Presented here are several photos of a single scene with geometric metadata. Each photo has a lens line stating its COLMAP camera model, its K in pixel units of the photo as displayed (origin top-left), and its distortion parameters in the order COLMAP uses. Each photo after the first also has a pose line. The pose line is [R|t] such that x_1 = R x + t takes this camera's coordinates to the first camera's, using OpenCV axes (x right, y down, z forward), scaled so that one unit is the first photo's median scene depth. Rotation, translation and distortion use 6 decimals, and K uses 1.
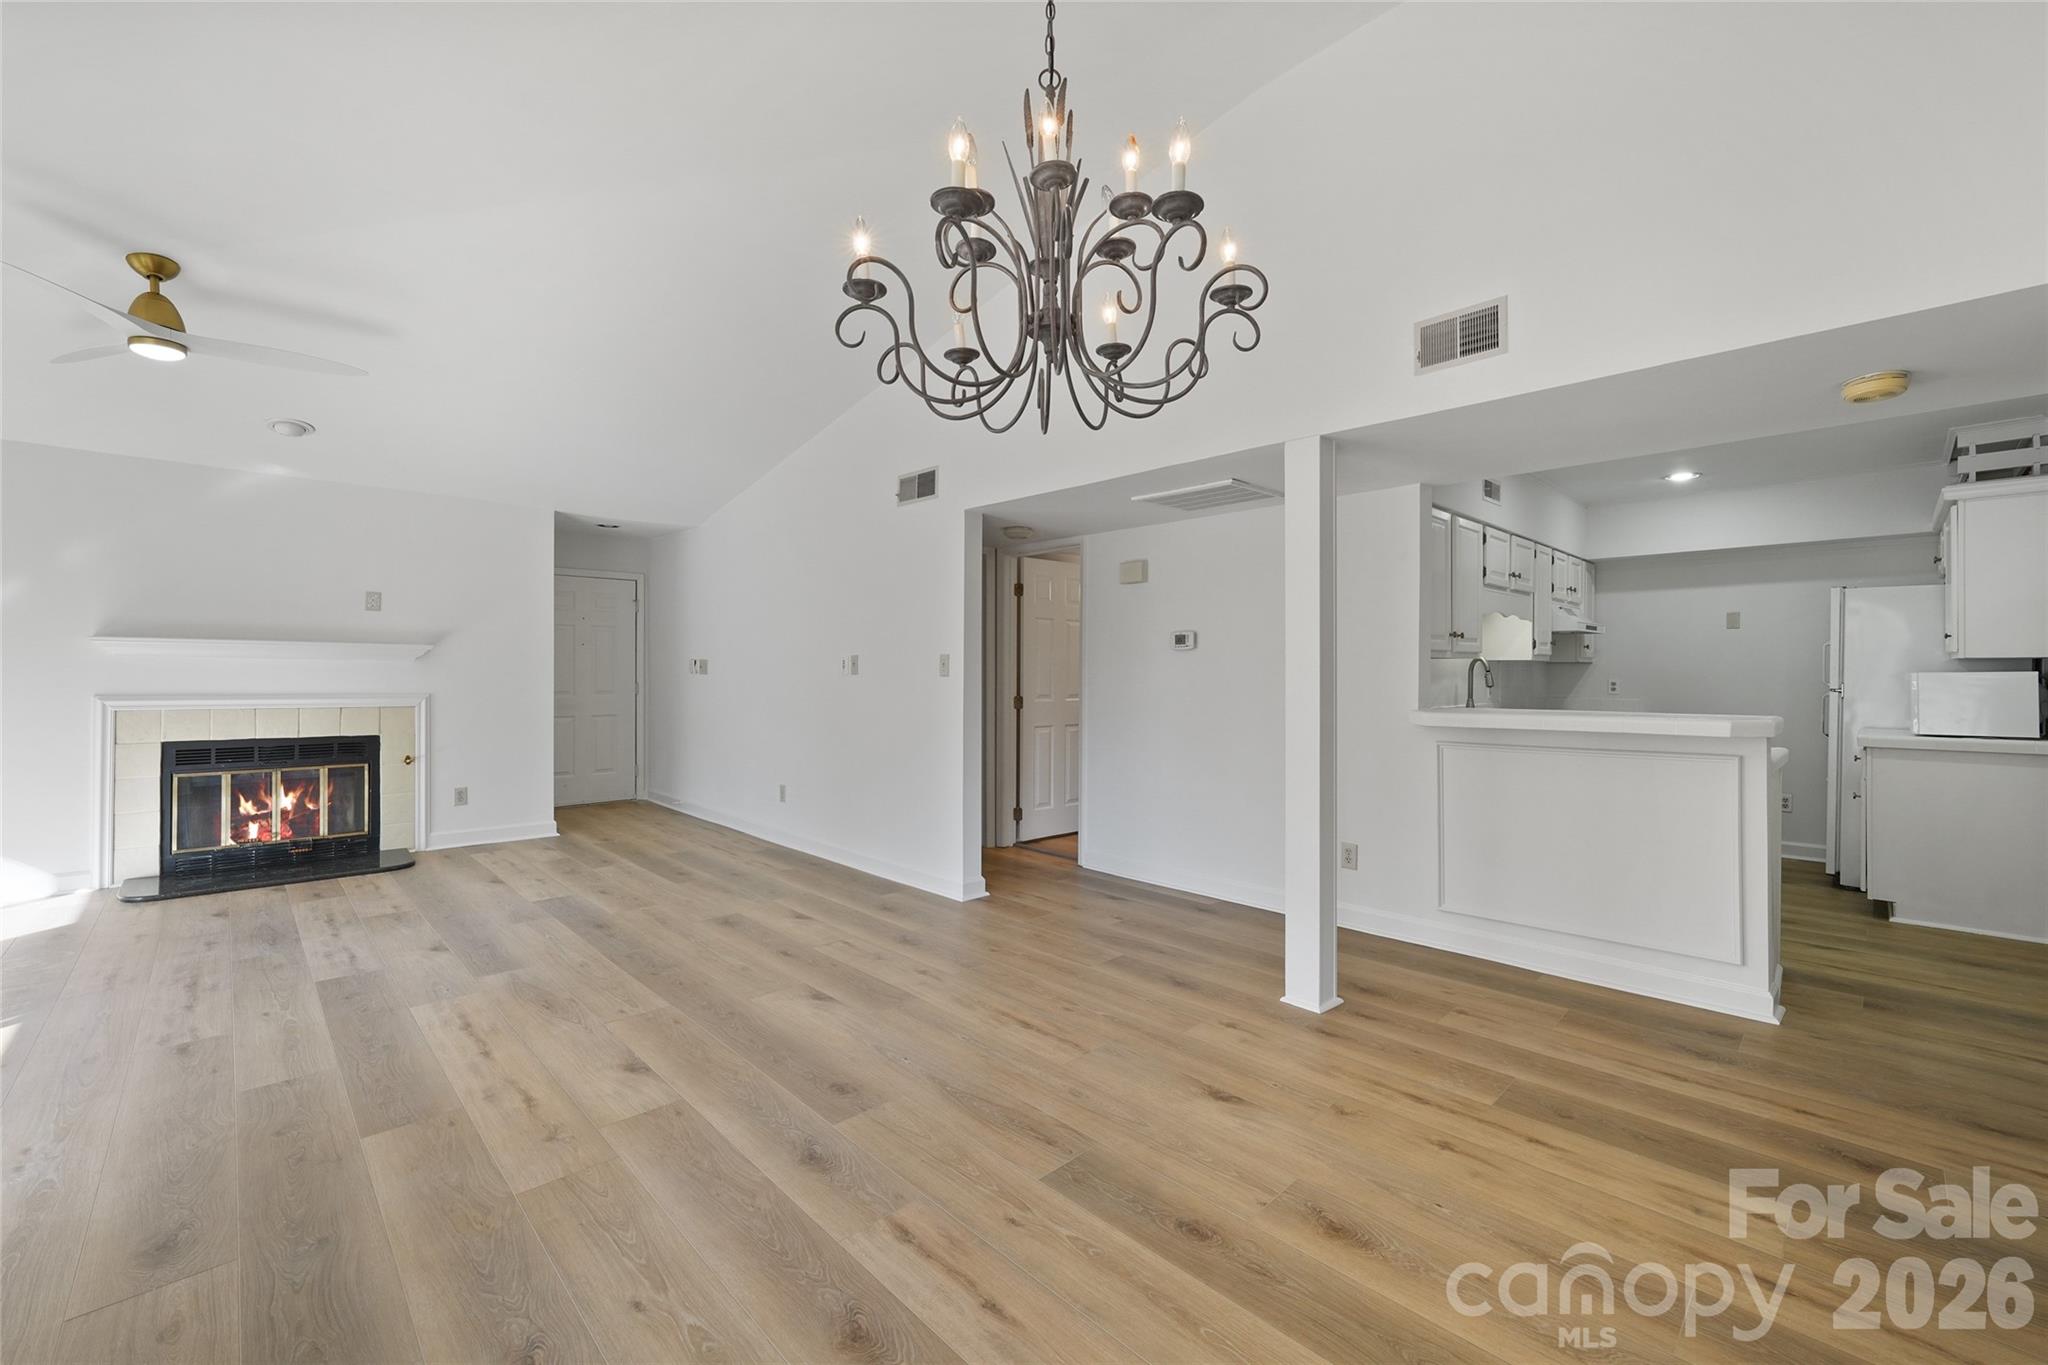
lens RADIAL K [[839.0, 0, 1022.8], [0, 839.0, 665.1], [0, 0, 1]] dist [-0.008712, 0.002574]
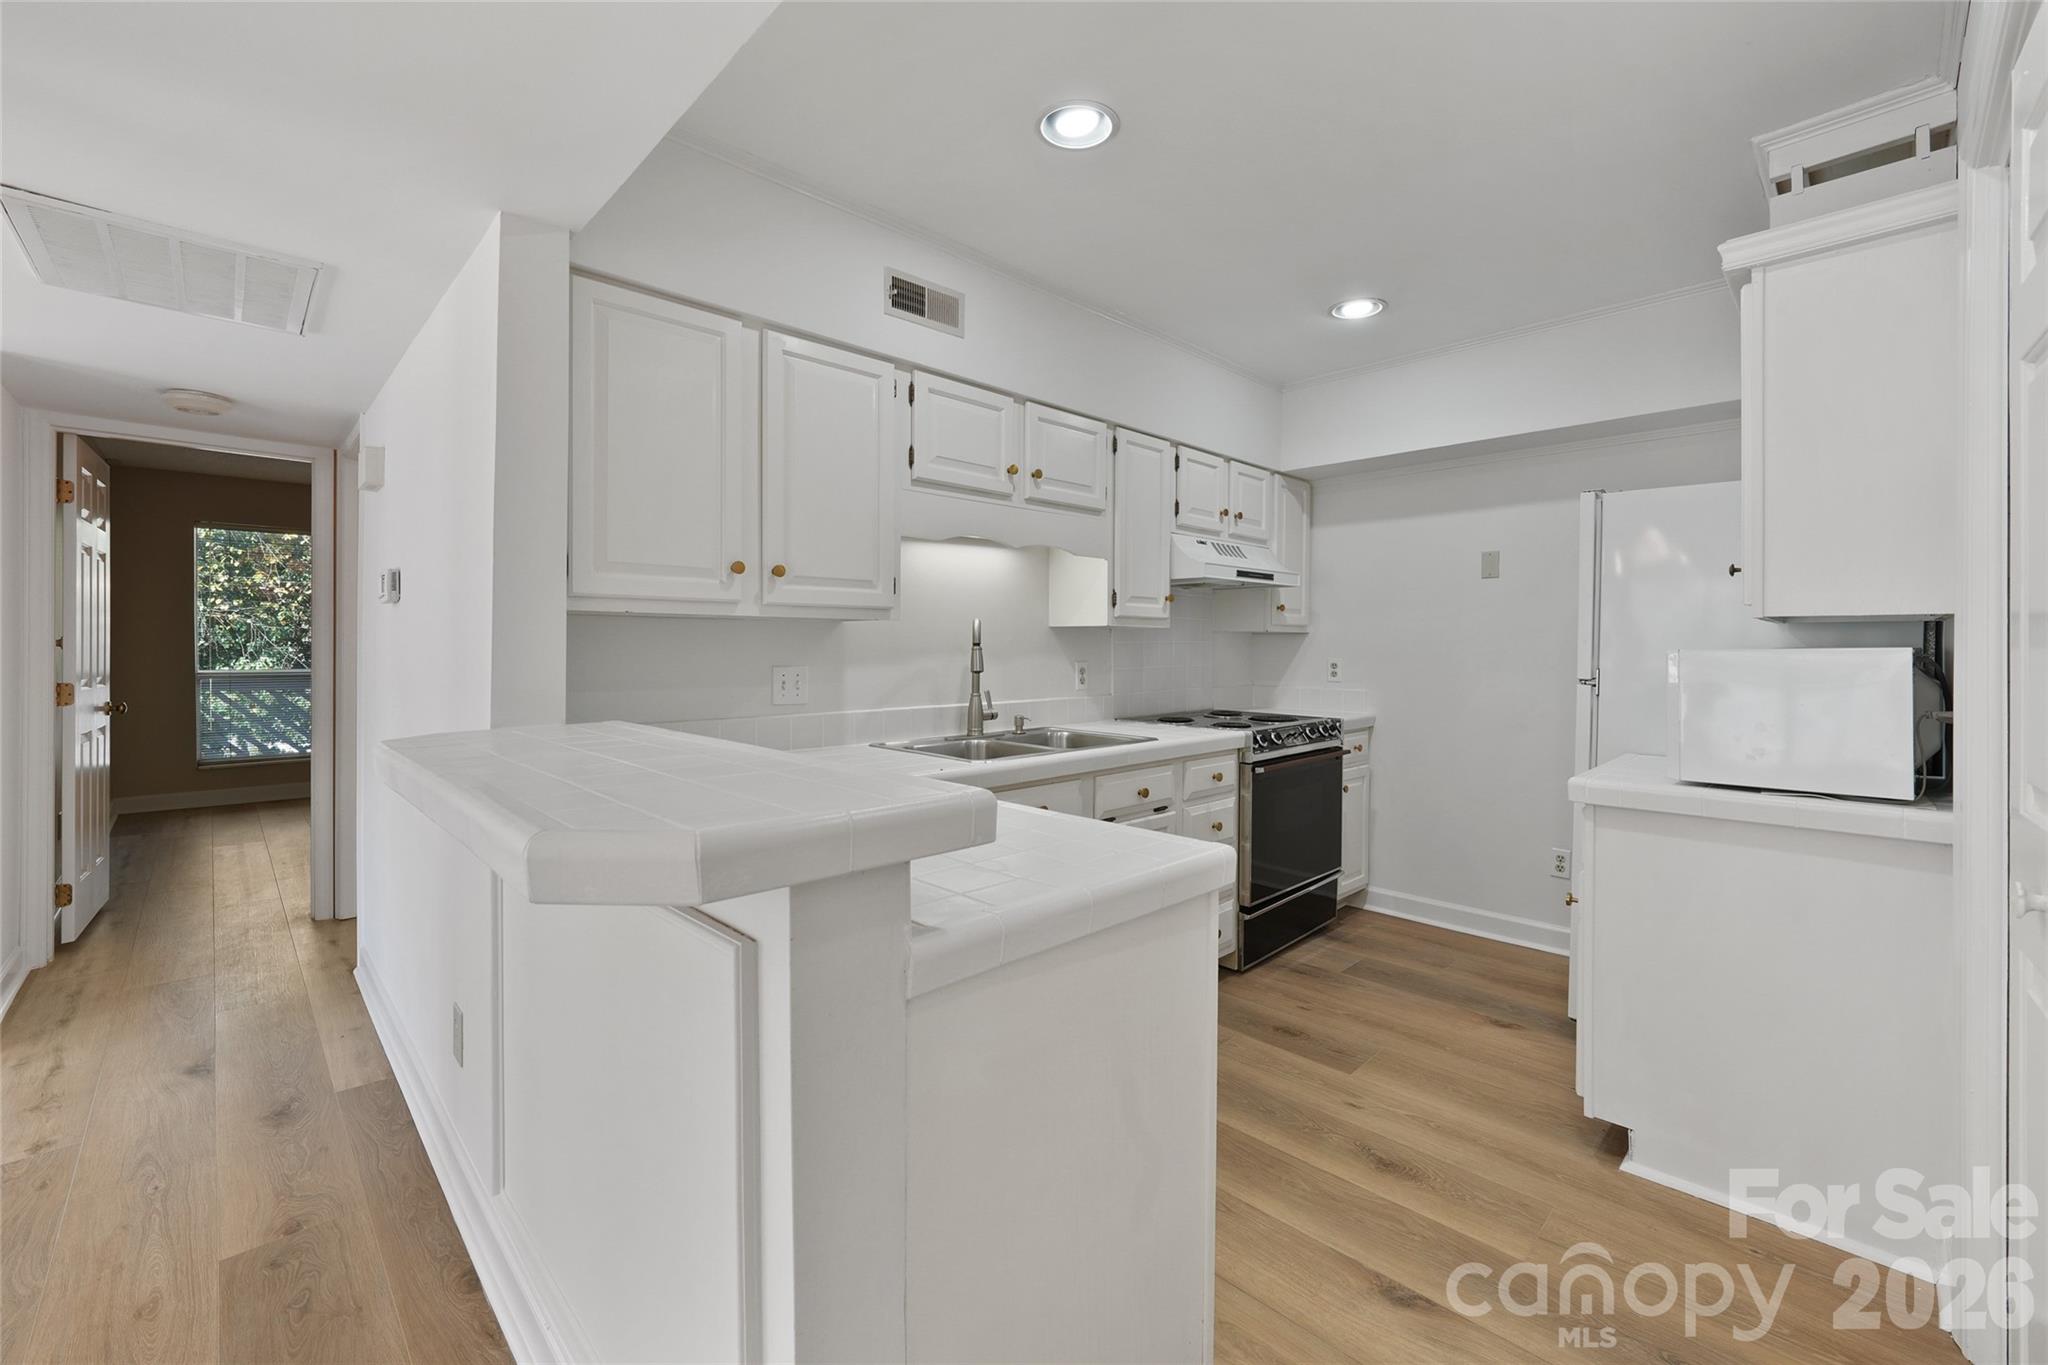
lens RADIAL K [[839.0, 0, 1028.7], [0, 839.0, 640.3], [0, 0, 1]] dist [-0.008712, 0.002574]
pose [[0.999920, 0.007174, -0.010464, 0.556261], [-0.007186, 0.999974, -0.001150, 0.005355], [0.010455, 0.001225, 0.999945, 0.410665]]
